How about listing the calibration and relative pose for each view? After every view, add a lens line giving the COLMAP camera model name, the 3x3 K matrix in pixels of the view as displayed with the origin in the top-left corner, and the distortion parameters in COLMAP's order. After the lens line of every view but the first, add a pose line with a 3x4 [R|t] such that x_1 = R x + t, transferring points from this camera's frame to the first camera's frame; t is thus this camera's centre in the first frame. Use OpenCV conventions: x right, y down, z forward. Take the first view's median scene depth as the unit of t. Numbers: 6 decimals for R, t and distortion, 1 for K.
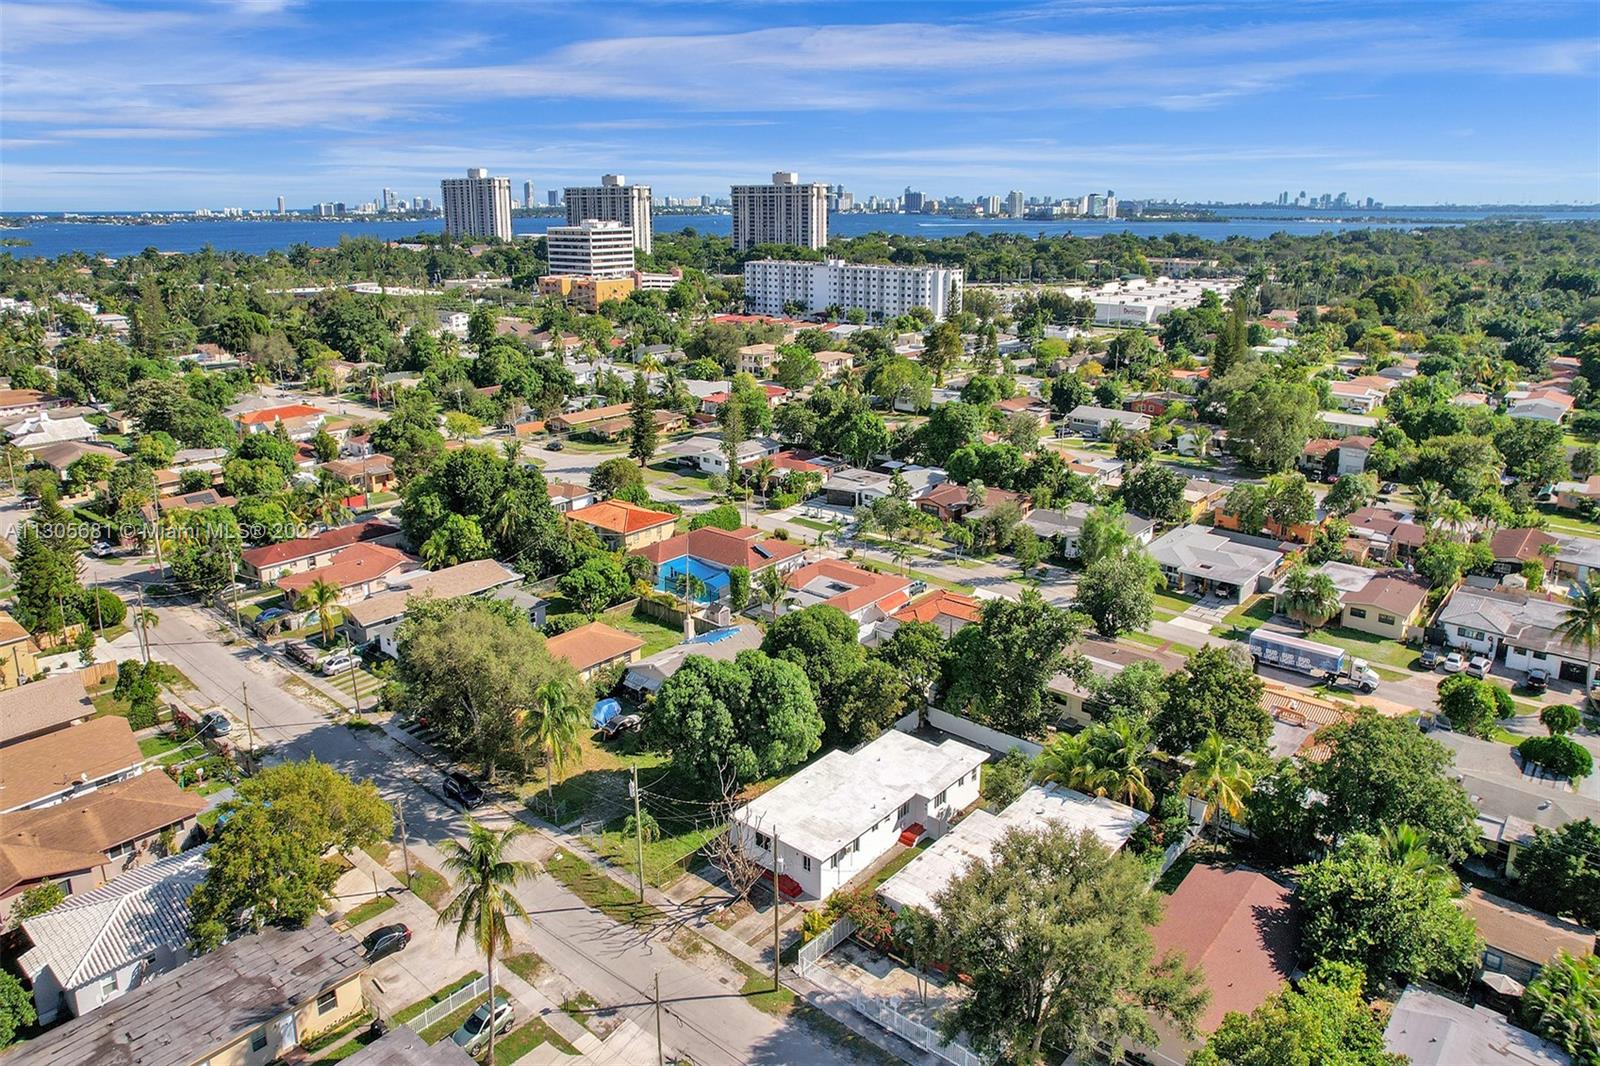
lens RADIAL K [[1054.8, 0, 769.8], [0, 1054.8, 532.3], [0, 0, 1]] dist [-0.068659, 0.000341]
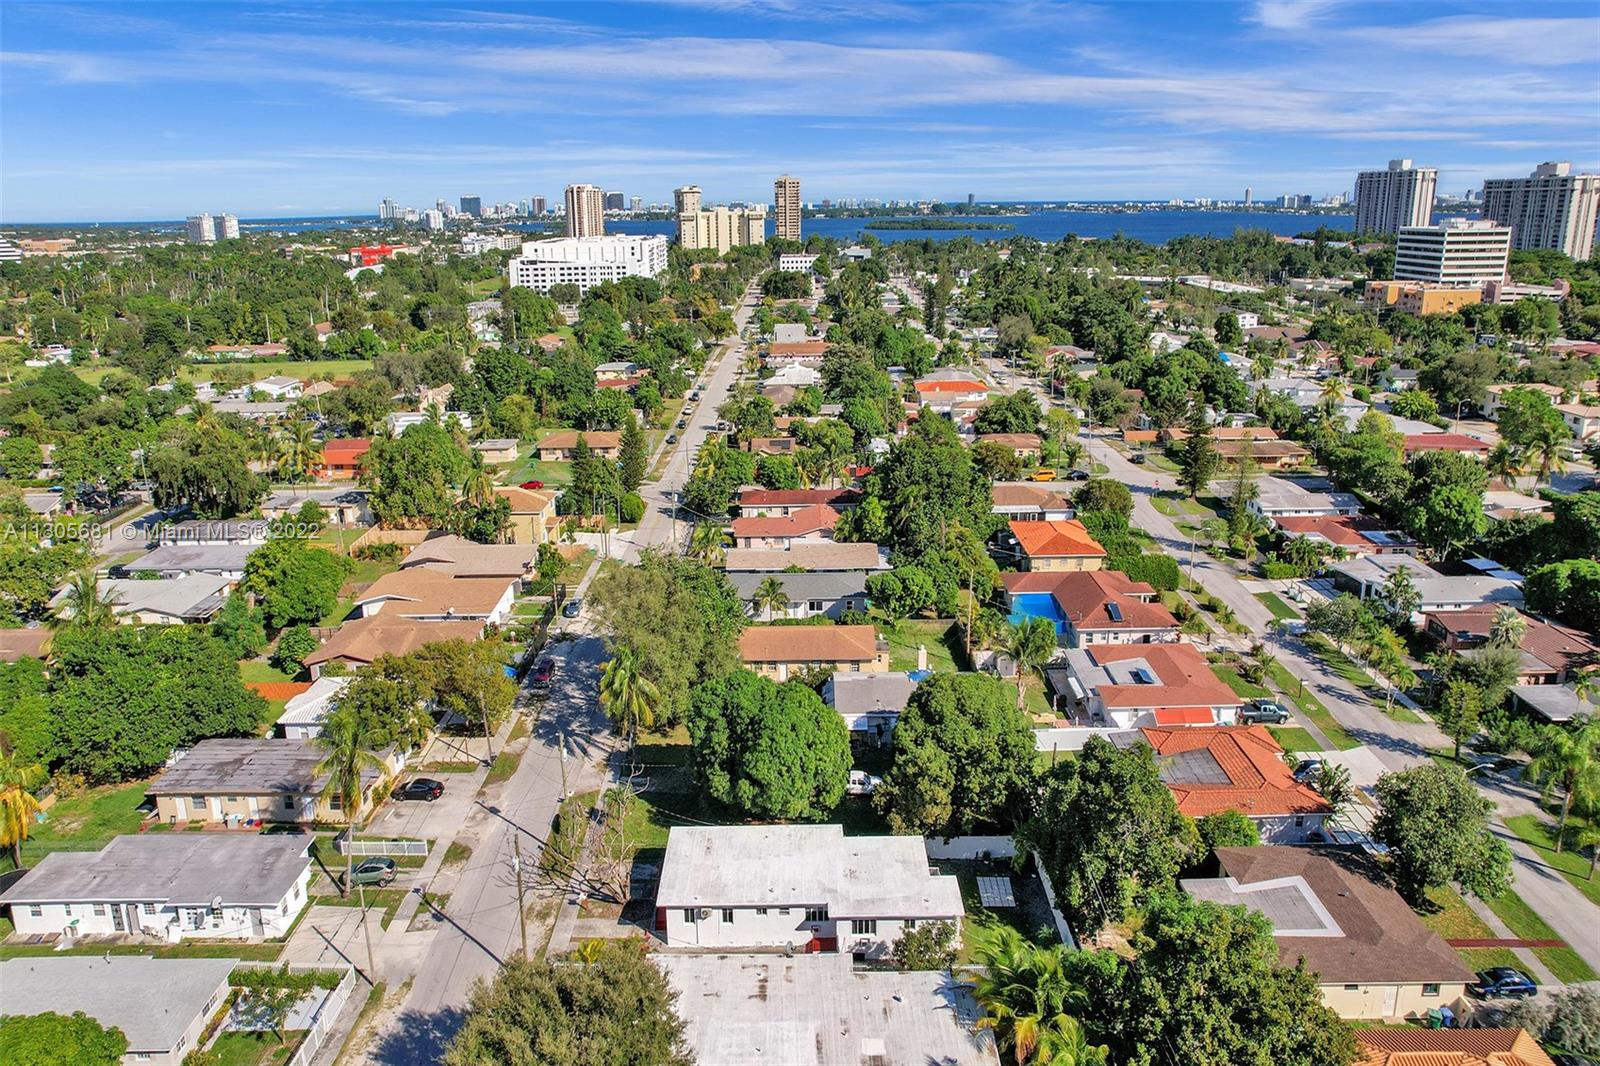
lens RADIAL K [[987.2, 0, 768.3], [0, 987.2, 536.6], [0, 0, 1]] dist [-0.057117, 0.036954]
pose [[0.651320, 0.234881, -0.721535, 0.128739], [-0.213661, 0.969181, 0.122628, -0.027388], [0.728101, 0.074294, 0.681432, 0.082527]]
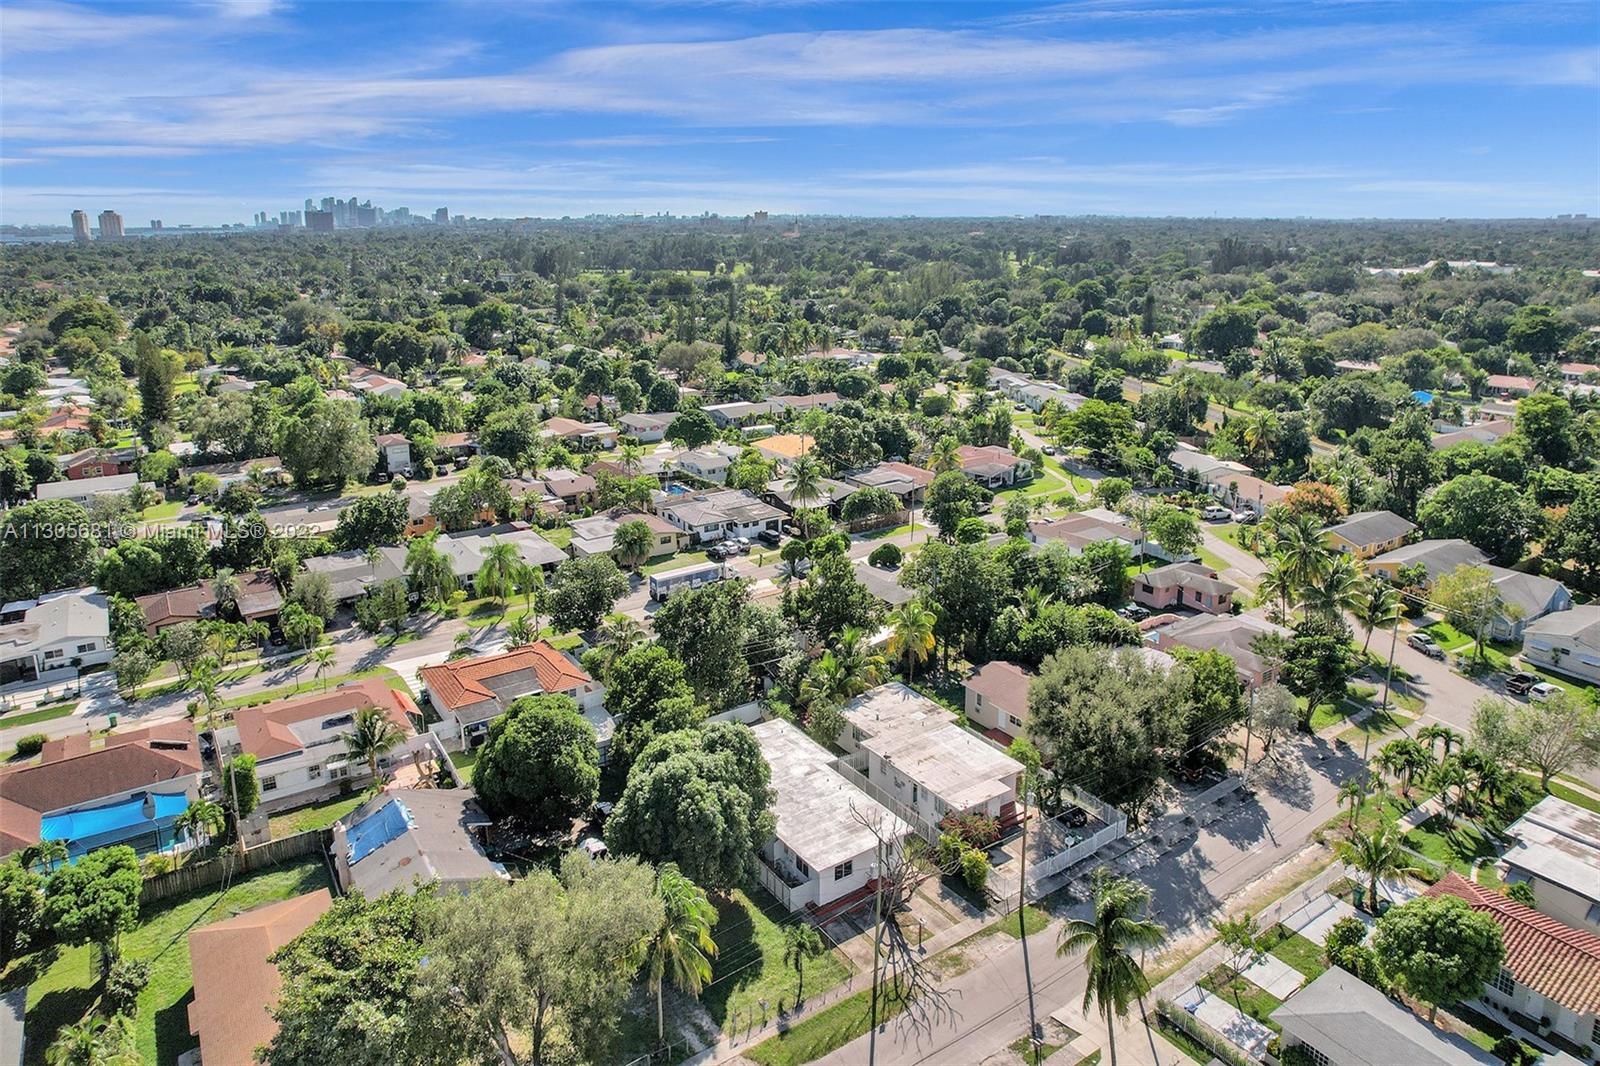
lens RADIAL K [[1004.2, 0, 811.1], [0, 1004.2, 574.1], [0, 0, 1]] dist [-0.067145, 0.036518]
pose [[0.227240, -0.320945, 0.919433, -0.156796], [0.293354, 0.922837, 0.249630, -0.040677], [-0.928604, 0.212993, 0.303856, 0.137362]]
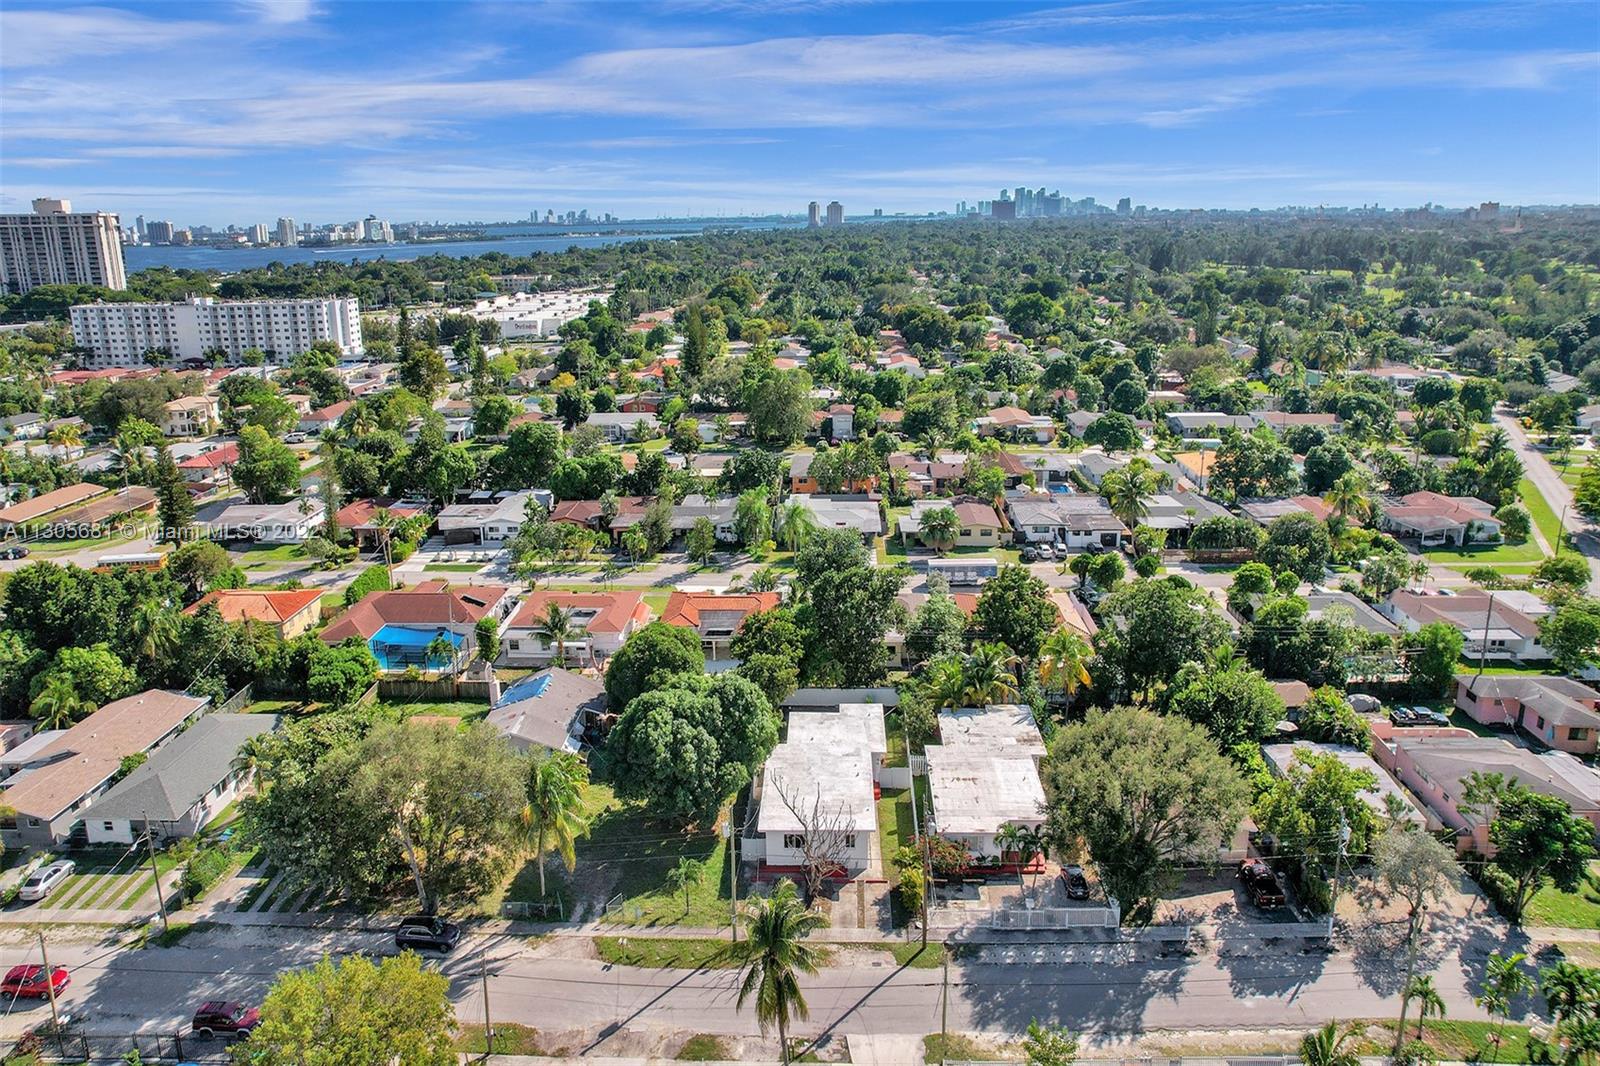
lens RADIAL K [[1005.4, 0, 796.6], [0, 1005.4, 568.3], [0, 0, 1]] dist [-0.066386, 0.042327]
pose [[0.768494, -0.217591, 0.601723, -0.108175], [0.202036, 0.974811, 0.094473, -0.012042], [-0.607123, 0.048968, 0.793098, 0.040586]]
